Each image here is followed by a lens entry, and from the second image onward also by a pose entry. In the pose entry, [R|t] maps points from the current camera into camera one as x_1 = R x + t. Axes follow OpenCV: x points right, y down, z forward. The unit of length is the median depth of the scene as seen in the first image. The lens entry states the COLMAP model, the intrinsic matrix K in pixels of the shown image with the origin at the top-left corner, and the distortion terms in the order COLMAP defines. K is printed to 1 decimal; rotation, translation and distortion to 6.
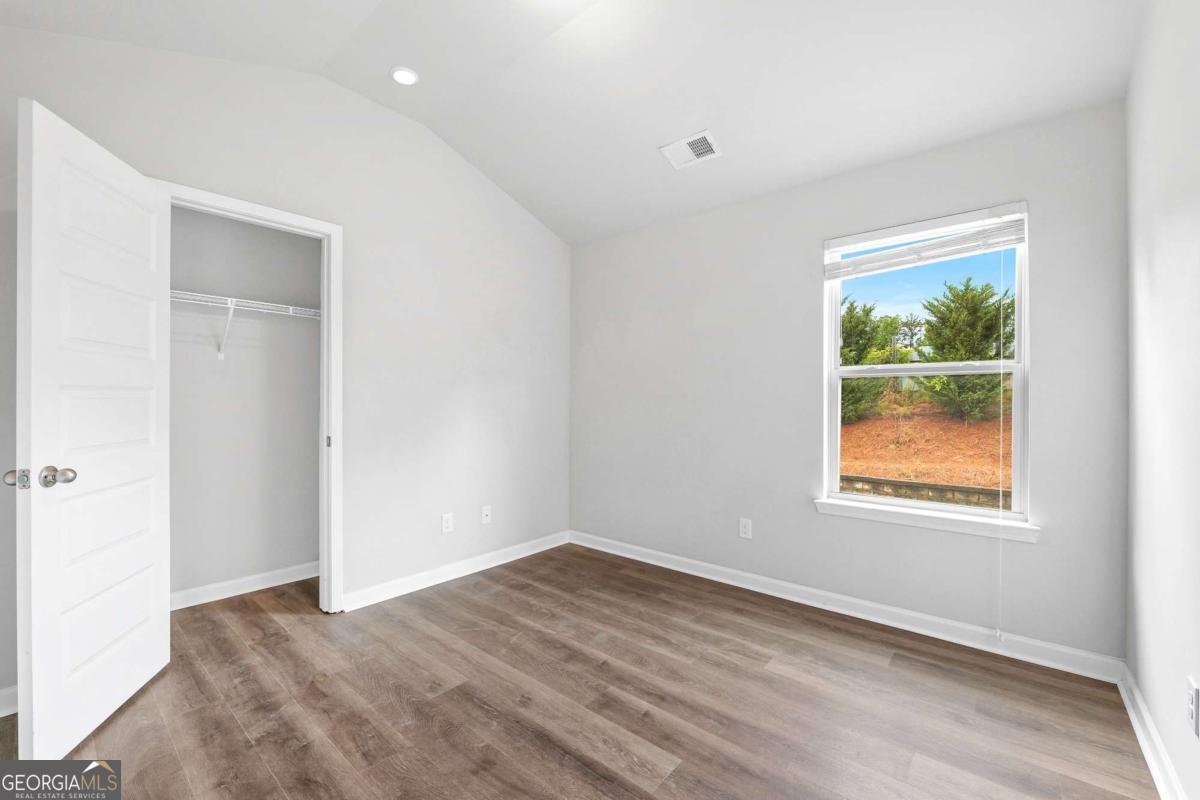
lens RADIAL K [[488.8, 0, 600.0], [0, 488.8, 400.0], [0, 0, 1]] dist [-0.009328, 0.000289]
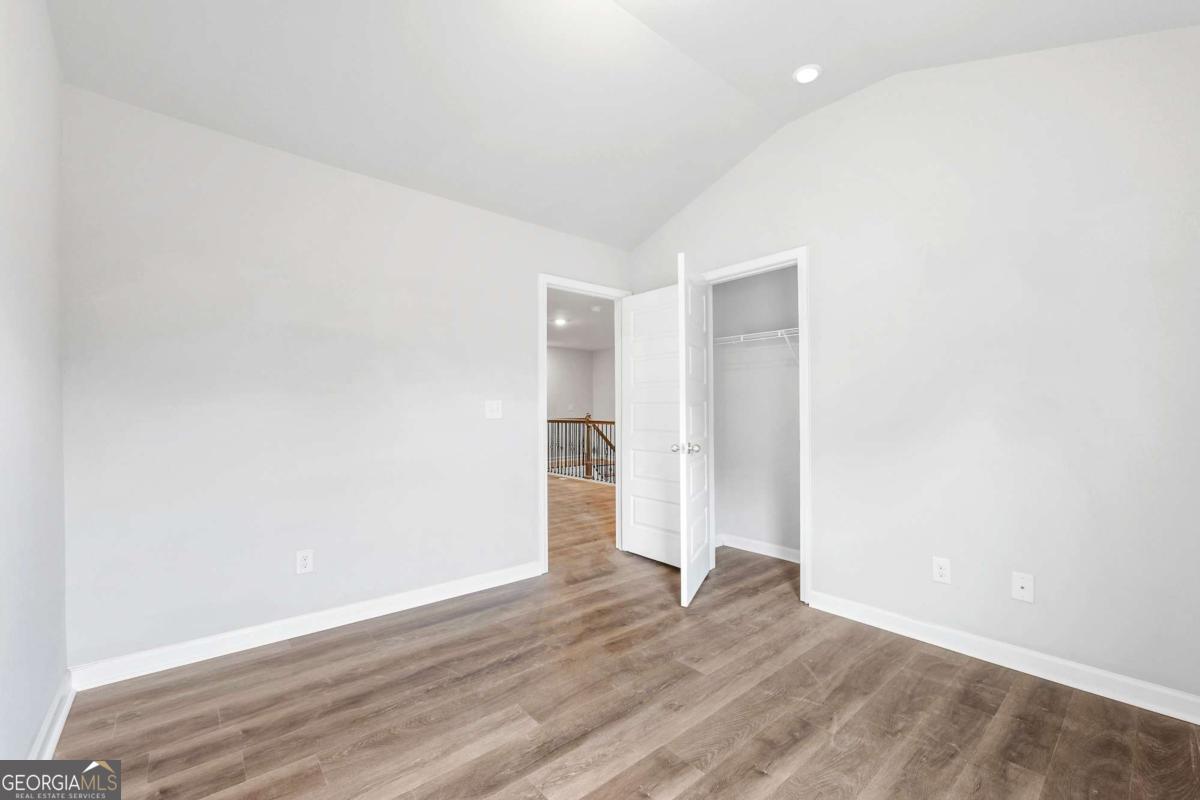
lens RADIAL K [[499.6, 0, 605.4], [0, 499.6, 414.4], [0, 0, 1]] dist [-0.010080, -0.000120]
pose [[-0.157065, 0.005765, -0.987571, 0.640235], [0.005530, 0.999972, 0.004958, 0.007363], [0.987573, -0.004683, -0.157093, 0.750797]]
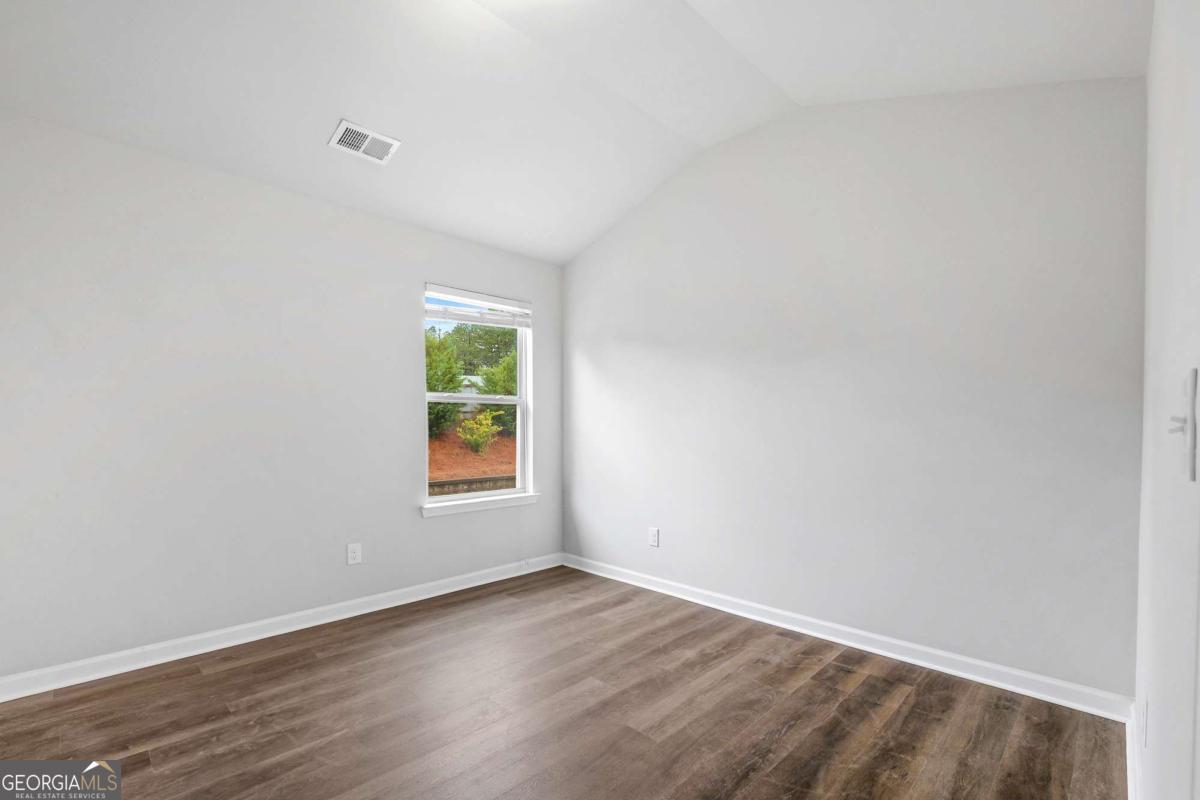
lens RADIAL K [[525.5, 0, 594.5], [0, 525.5, 421.4], [0, 0, 1]] dist [0.000561, 0.000127]
pose [[0.093156, -0.001127, 0.995651, -0.819168], [-0.006108, 0.999980, 0.001704, -0.000446], [-0.995633, -0.006241, 0.093148, 0.522070]]
